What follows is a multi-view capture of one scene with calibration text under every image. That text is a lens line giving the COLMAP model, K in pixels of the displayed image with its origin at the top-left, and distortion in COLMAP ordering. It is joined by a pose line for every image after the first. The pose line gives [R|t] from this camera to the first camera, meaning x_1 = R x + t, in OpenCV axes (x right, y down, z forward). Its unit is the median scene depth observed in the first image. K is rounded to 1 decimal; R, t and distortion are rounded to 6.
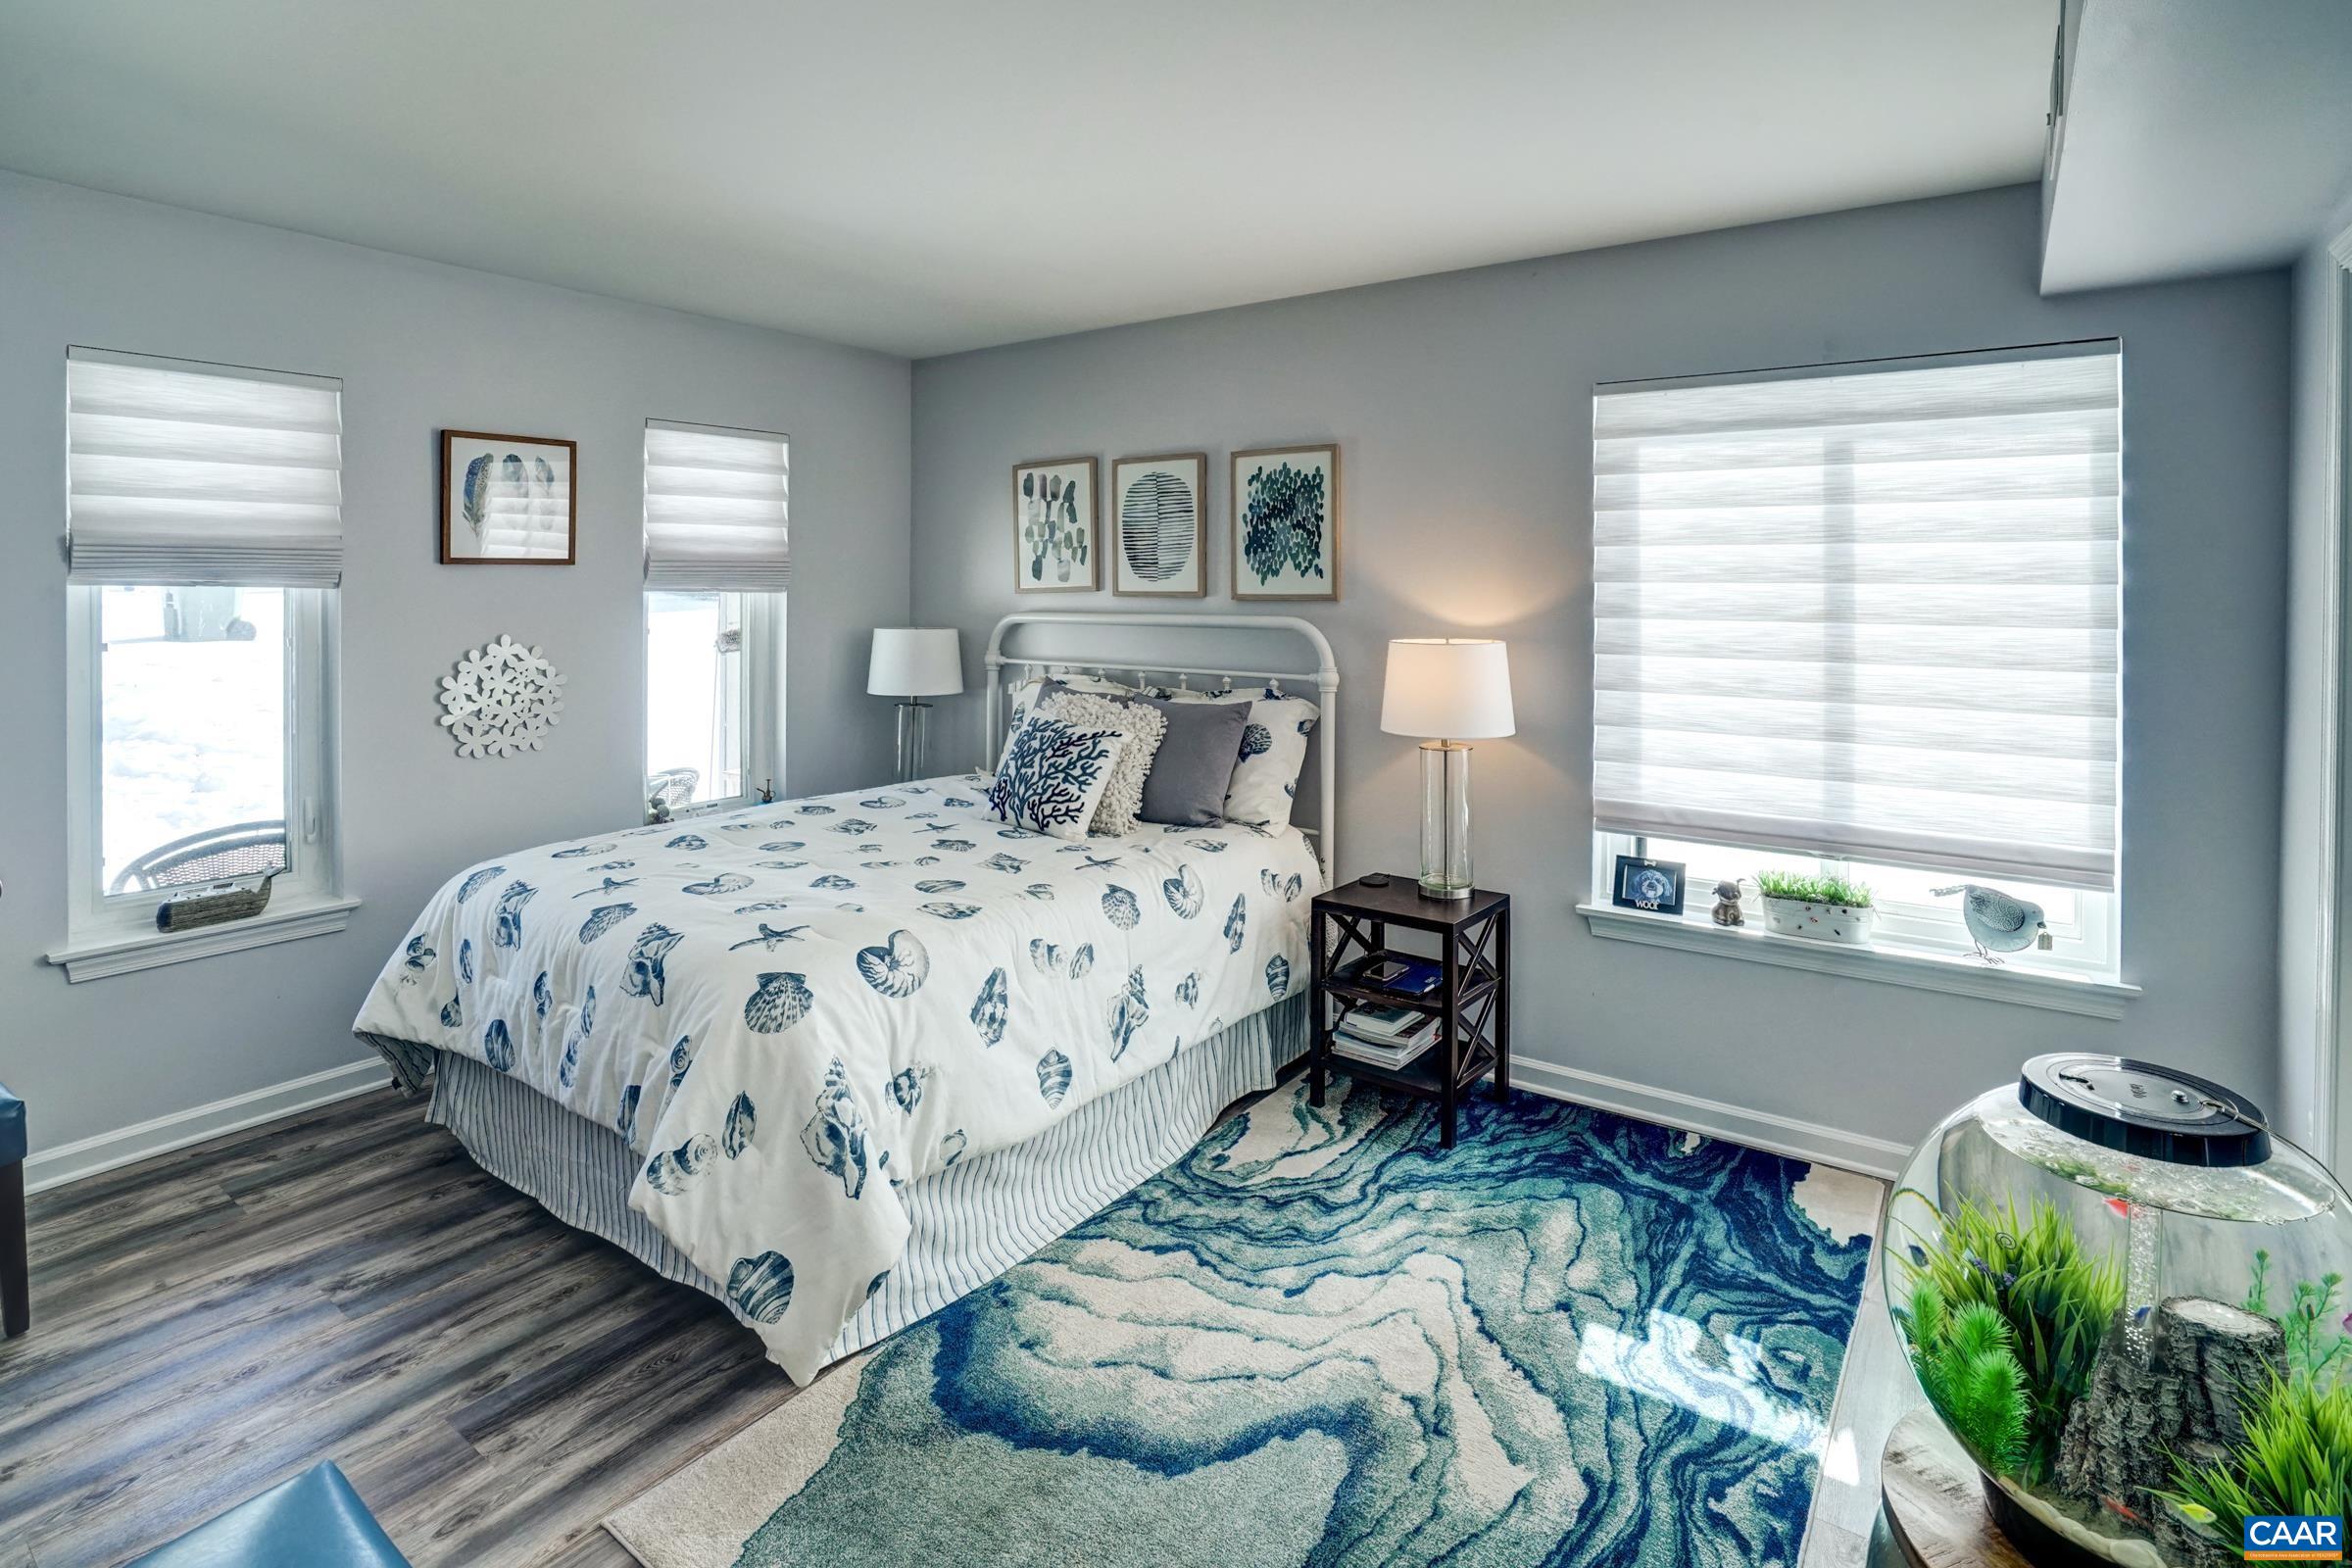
lens RADIAL K [[1150.4, 0, 1193.4], [0, 1150.4, 600.8], [0, 0, 1]] dist [-0.036354, 0.000376]
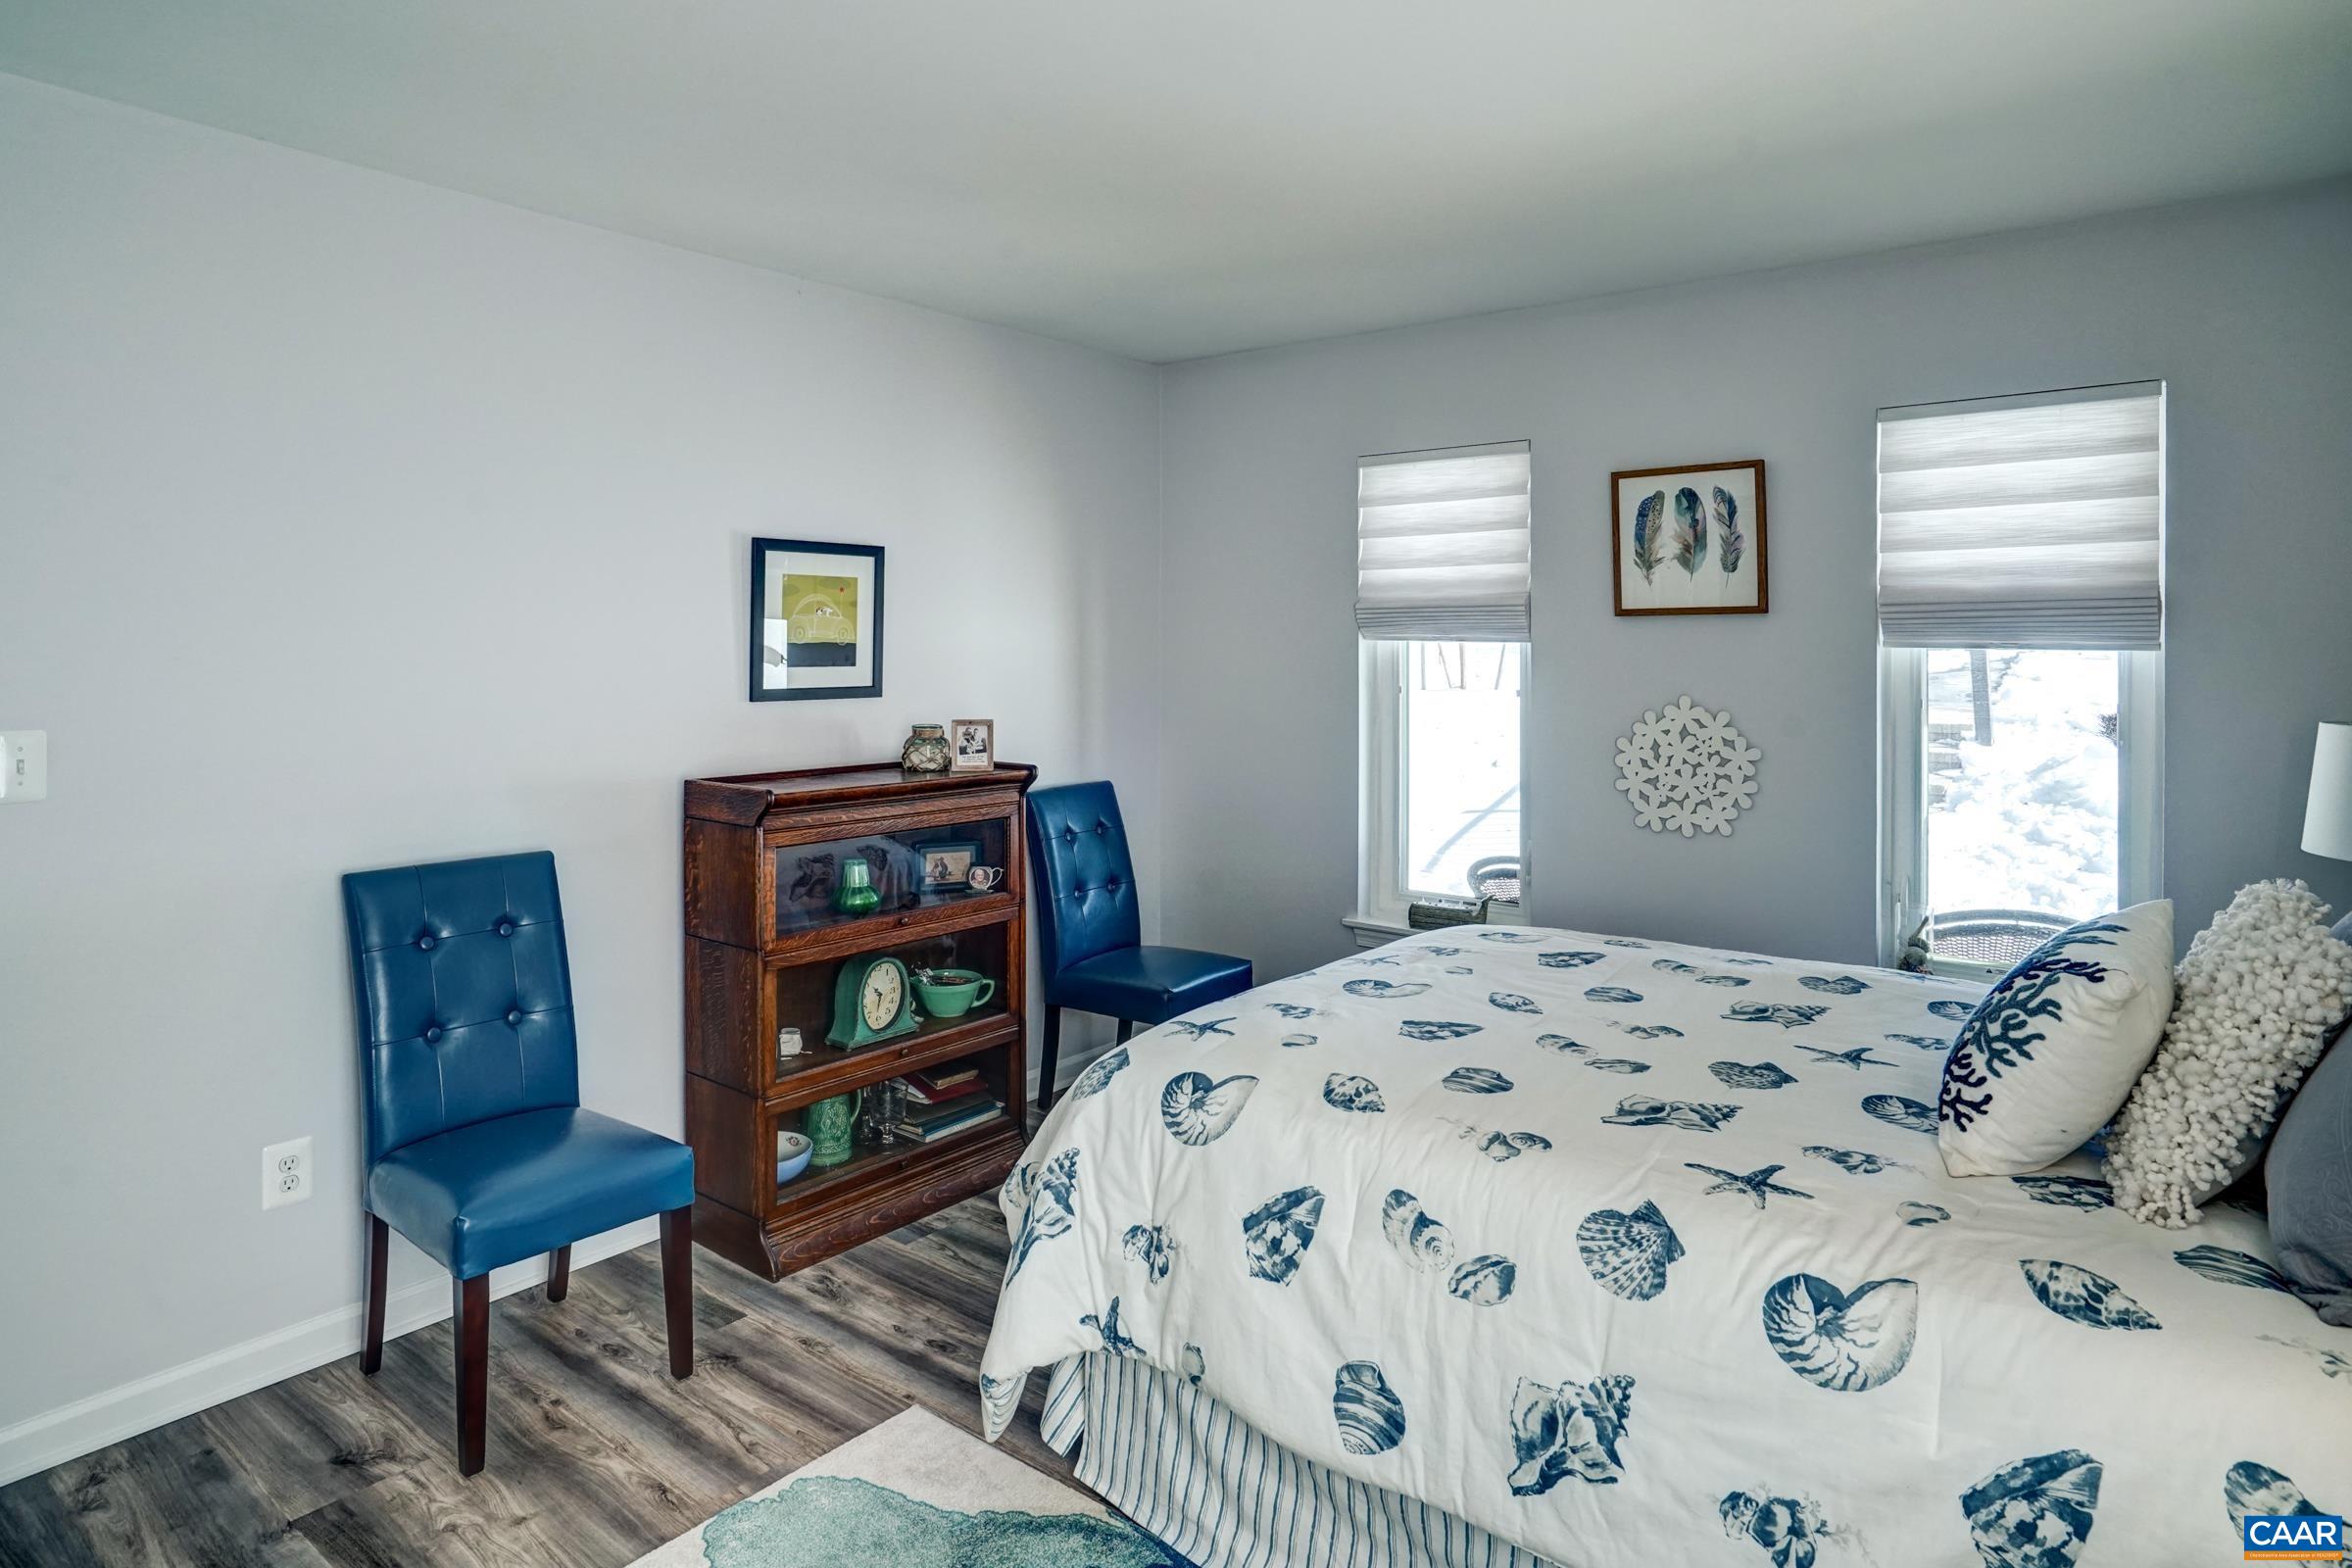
lens RADIAL K [[1352.3, 0, 1177.4], [0, 1352.3, 665.1], [0, 0, 1]] dist [-0.021469, 0.002089]
pose [[-0.052219, 0.014920, -0.998524, 0.459884], [-0.010550, 0.999824, 0.015491, -0.005799], [0.998580, 0.011343, -0.052052, 0.683179]]
